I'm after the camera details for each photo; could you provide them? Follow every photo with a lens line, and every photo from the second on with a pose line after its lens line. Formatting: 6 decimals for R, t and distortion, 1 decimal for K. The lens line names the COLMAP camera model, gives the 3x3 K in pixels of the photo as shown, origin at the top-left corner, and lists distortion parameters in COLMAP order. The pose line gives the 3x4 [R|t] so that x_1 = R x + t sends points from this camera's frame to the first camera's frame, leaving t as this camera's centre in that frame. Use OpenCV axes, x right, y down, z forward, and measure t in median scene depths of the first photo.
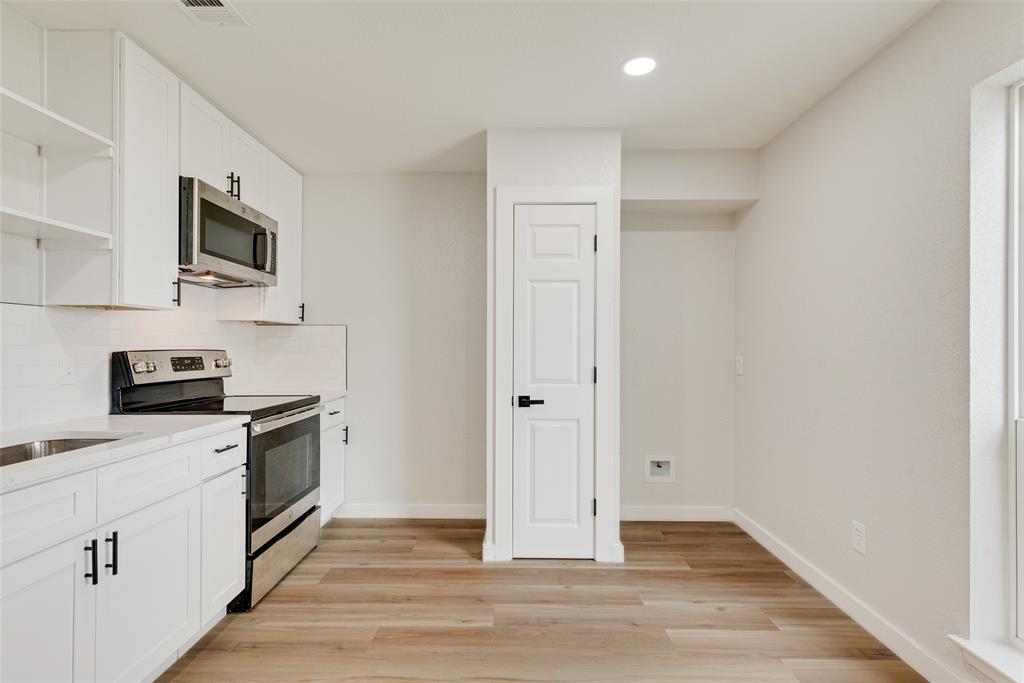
lens RADIAL K [[480.4, 0, 511.4], [0, 480.4, 345.3], [0, 0, 1]] dist [0.011625, -0.000606]
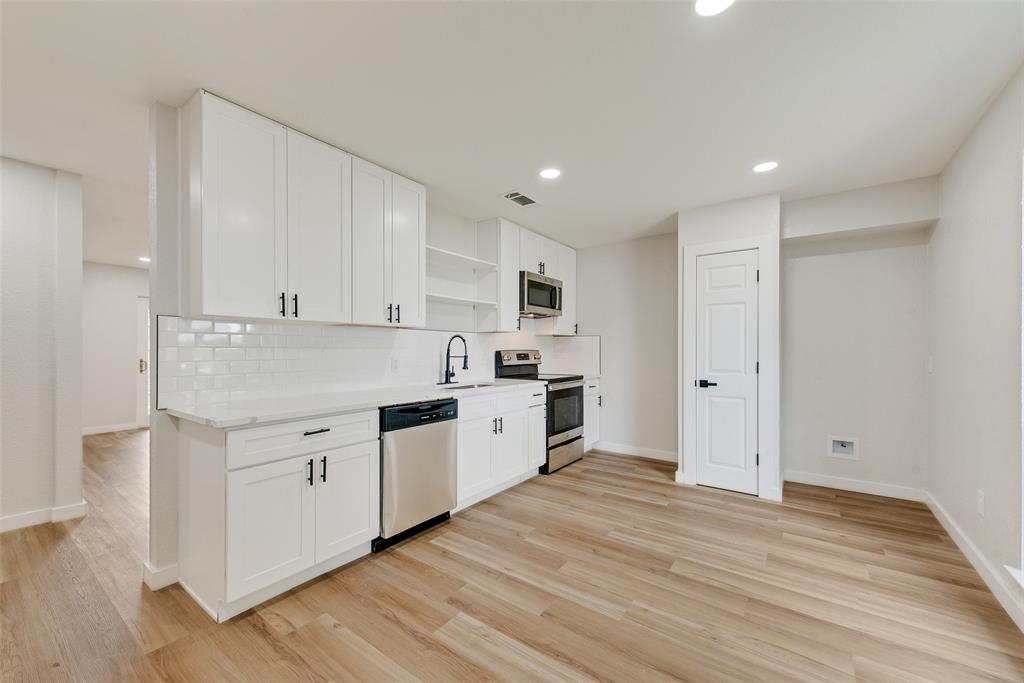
lens RADIAL K [[405.4, 0, 511.6], [0, 405.4, 348.7], [0, 0, 1]] dist [0.014904, -0.005819]
pose [[0.816661, -0.002086, -0.577114, 0.289246], [0.003835, 0.999991, 0.001812, -0.000099], [0.577105, -0.003693, 0.816662, -0.440150]]
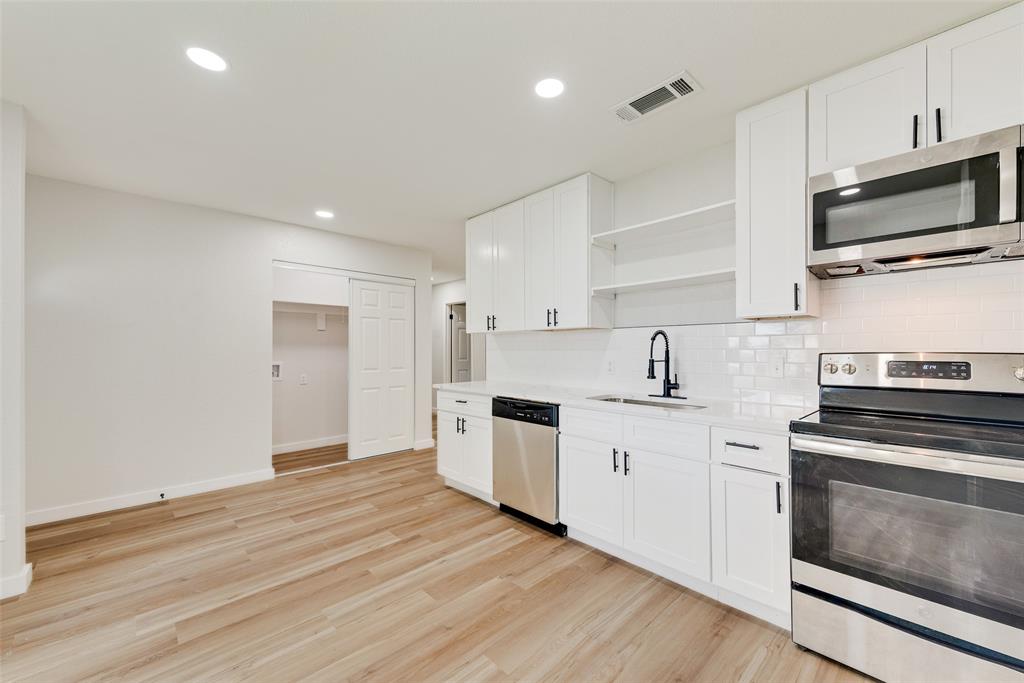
lens RADIAL K [[401.9, 0, 508.0], [0, 401.9, 346.3], [0, 0, 1]] dist [0.012893, -0.005974]
pose [[-0.719154, -0.003651, -0.694841, 0.302534], [0.006854, 0.999900, -0.012348, 0.002537], [0.694817, -0.013643, -0.719057, 0.977911]]
